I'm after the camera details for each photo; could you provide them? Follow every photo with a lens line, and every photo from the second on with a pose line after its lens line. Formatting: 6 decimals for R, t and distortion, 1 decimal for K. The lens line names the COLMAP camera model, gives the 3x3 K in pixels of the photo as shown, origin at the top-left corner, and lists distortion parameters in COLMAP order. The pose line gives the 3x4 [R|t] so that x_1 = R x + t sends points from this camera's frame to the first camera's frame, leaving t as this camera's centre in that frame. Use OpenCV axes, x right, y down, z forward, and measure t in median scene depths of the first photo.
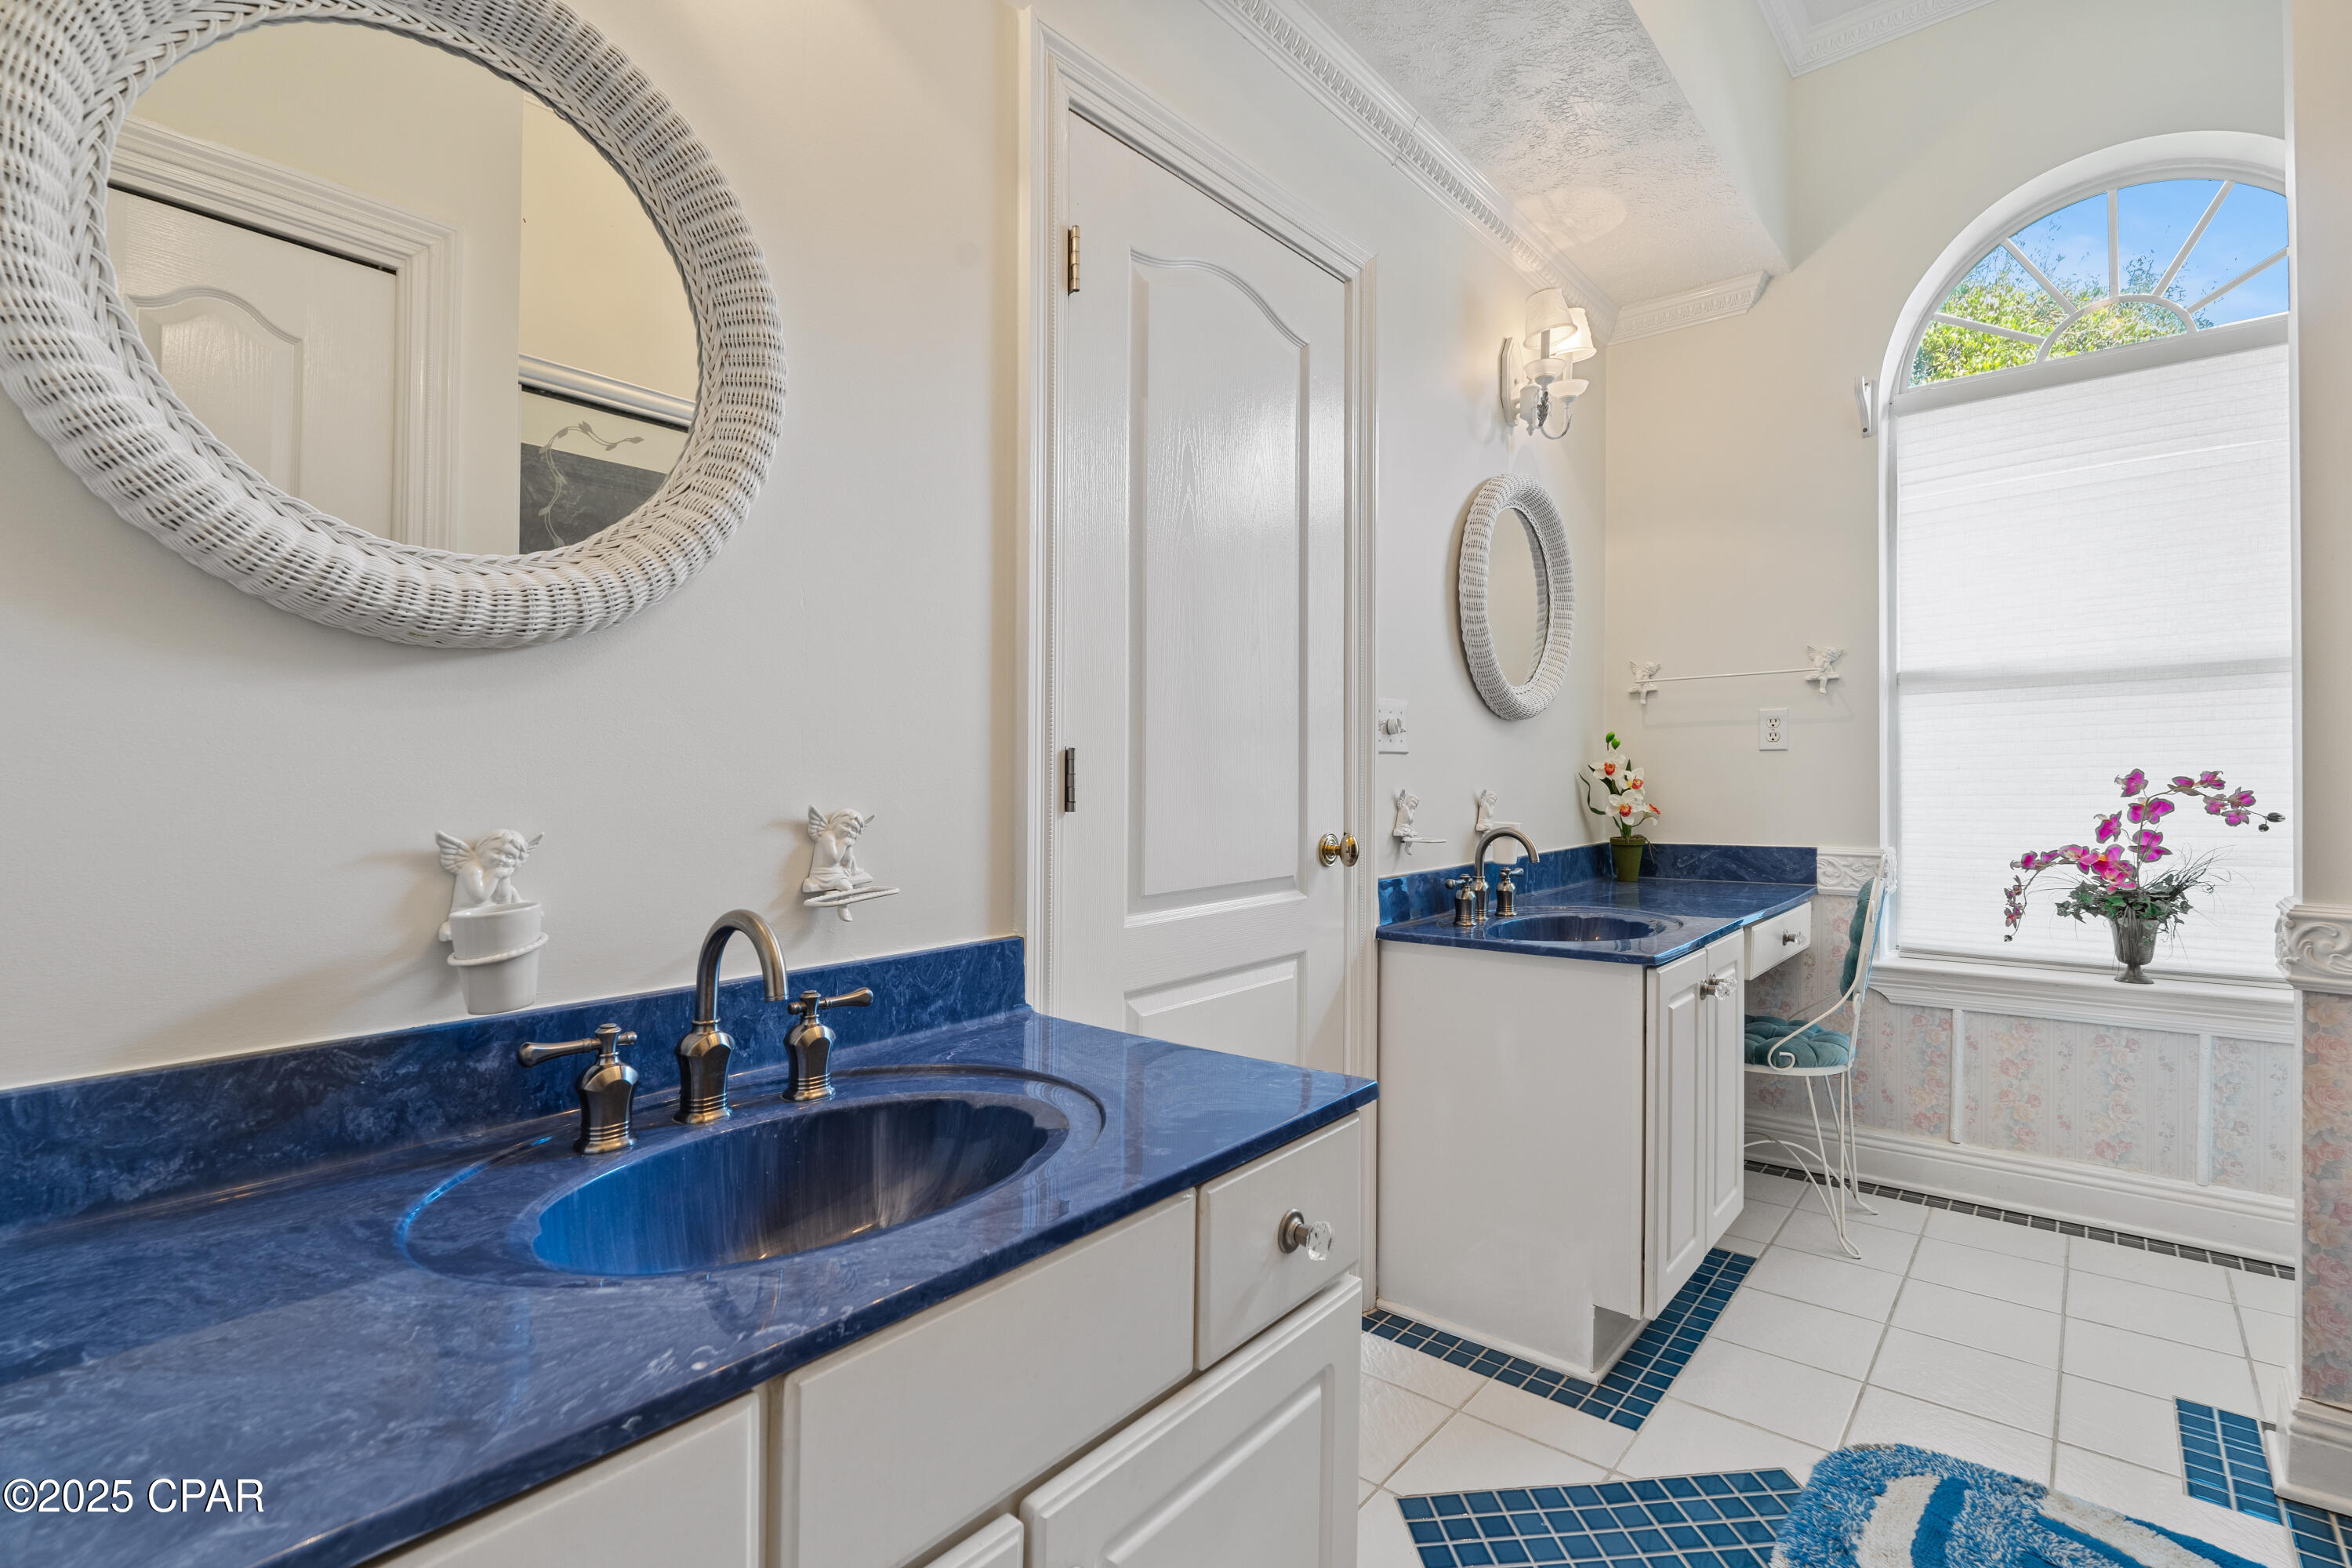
lens RADIAL K [[1073.1, 0, 1169.9], [0, 1073.1, 779.2], [0, 0, 1]] dist [0.001909, -0.000543]
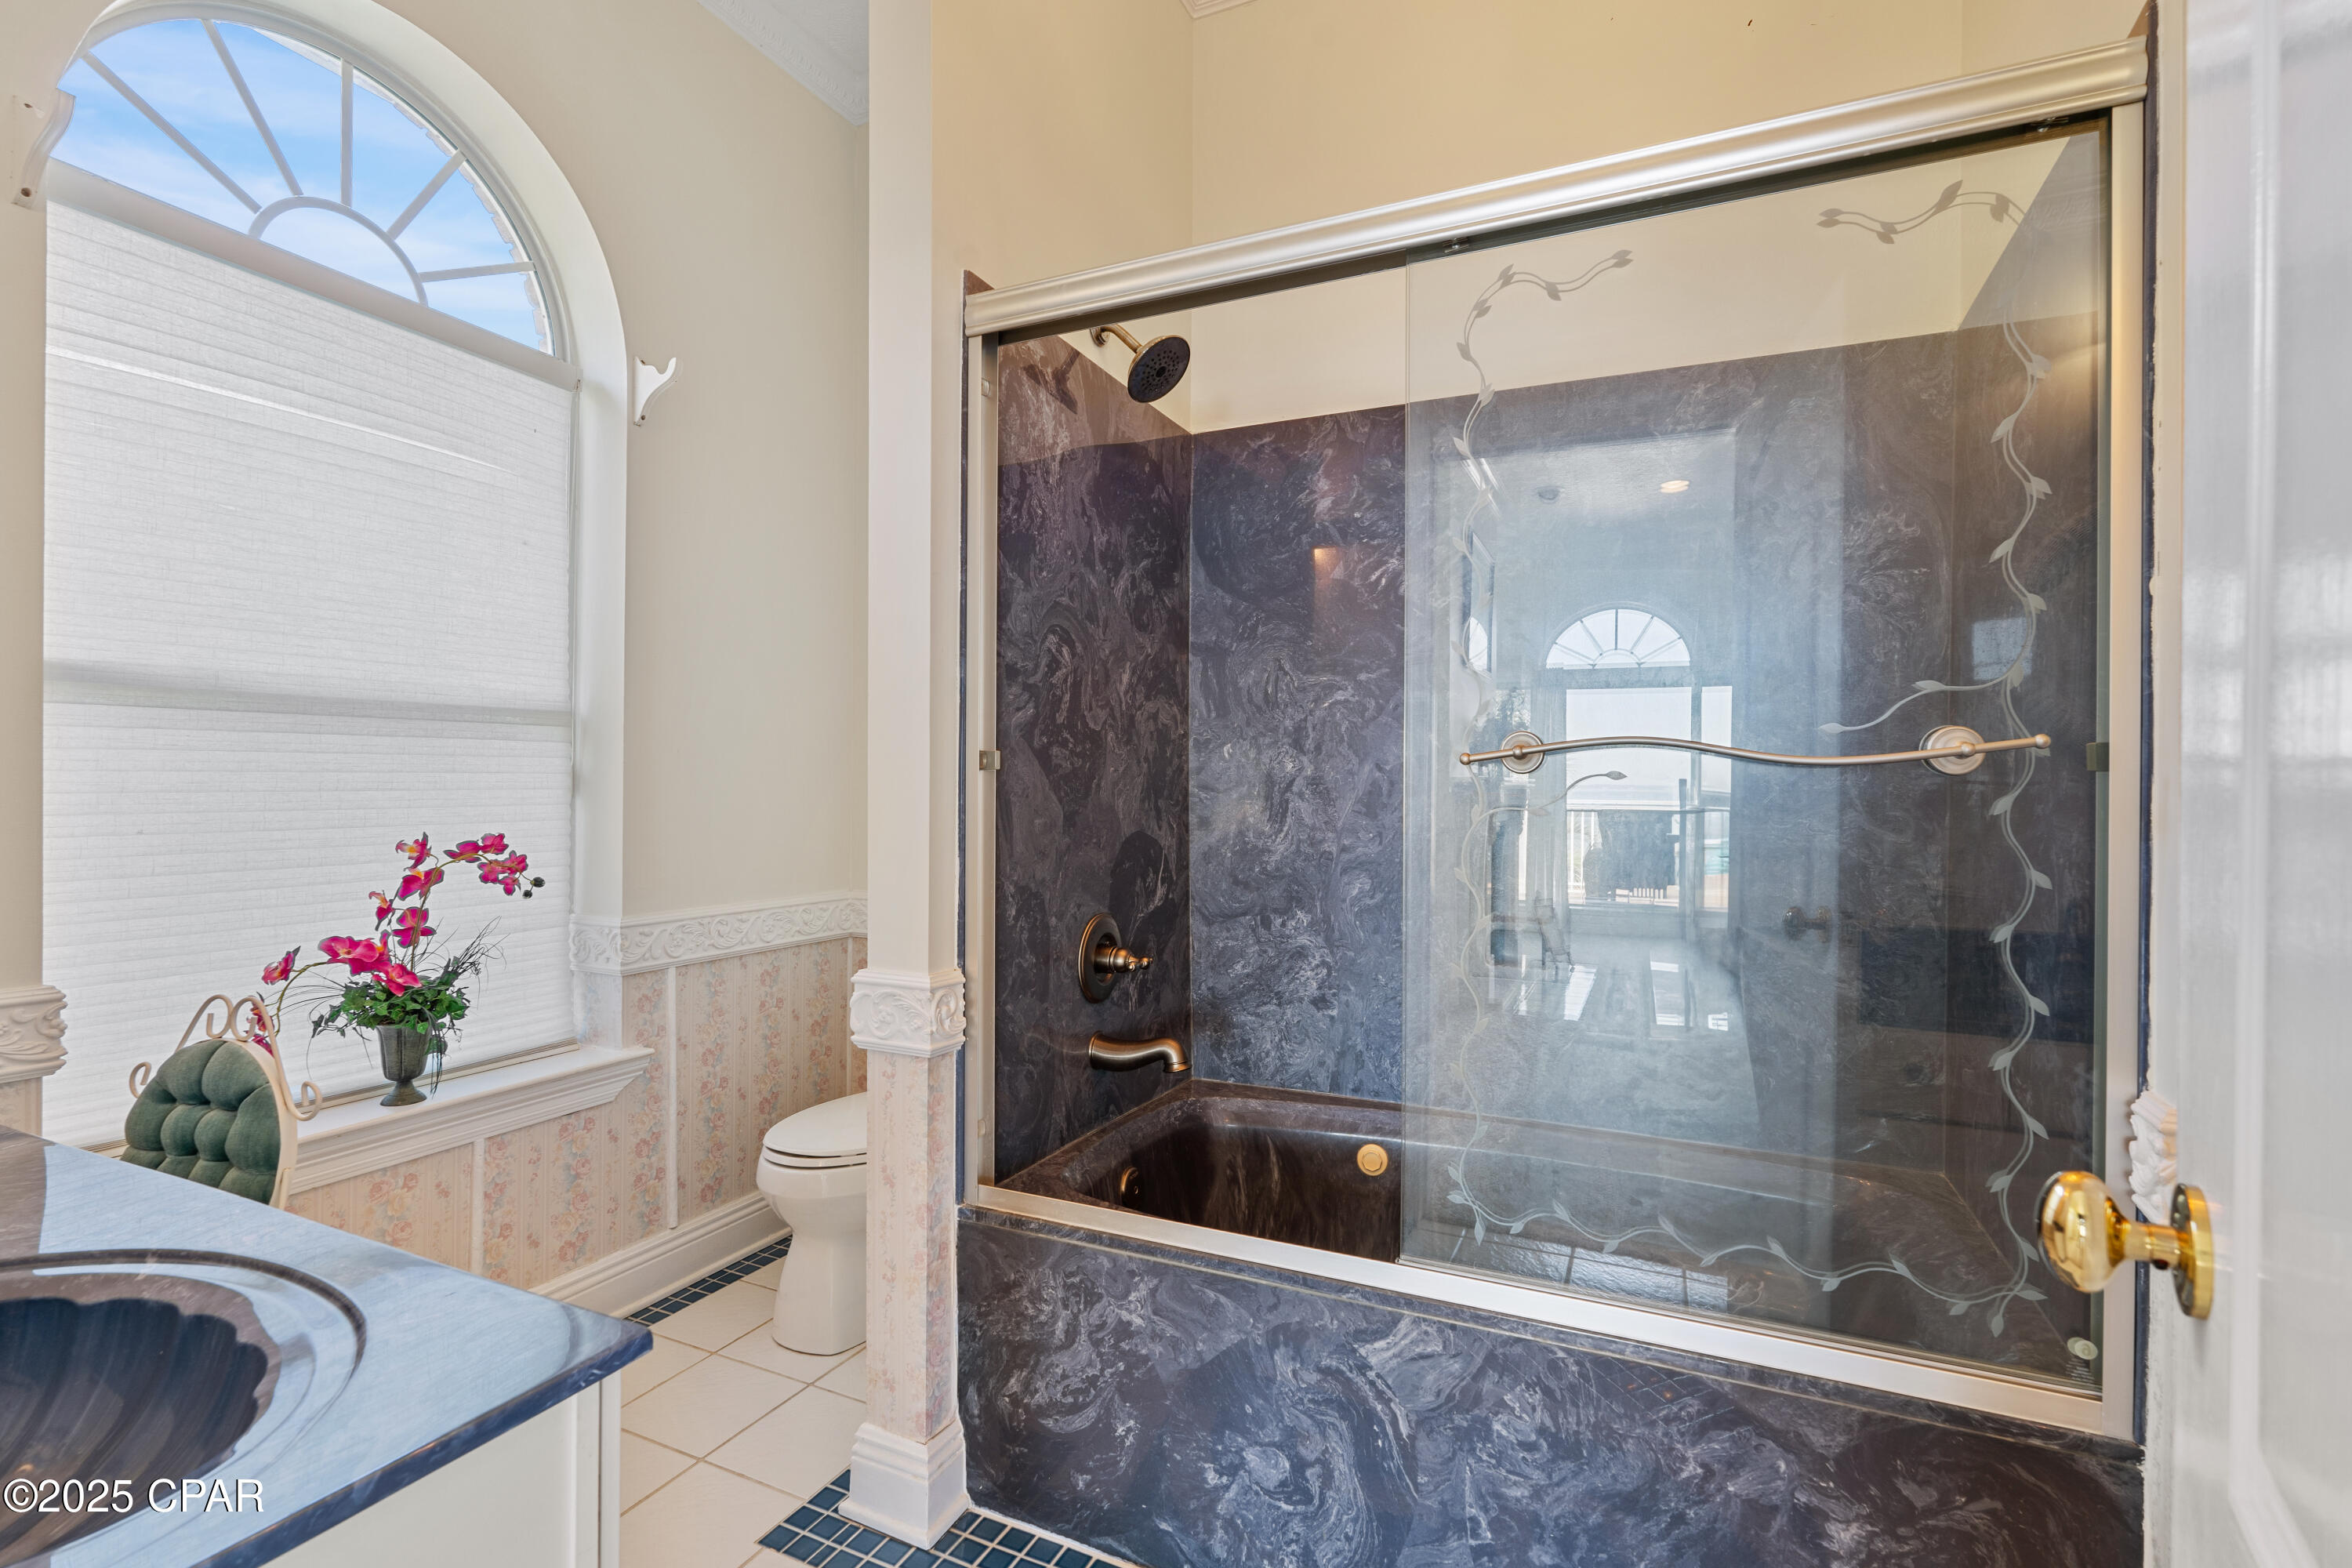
lens RADIAL K [[1073.1, 0, 1180.1], [0, 1073.1, 797.2], [0, 0, 1]] dist [0.001909, -0.000543]
pose [[-0.278236, 0.000875, 0.960512, -0.017782], [-0.006648, 0.999974, -0.002837, -0.038163], [-0.960490, -0.007175, -0.278222, 0.711059]]
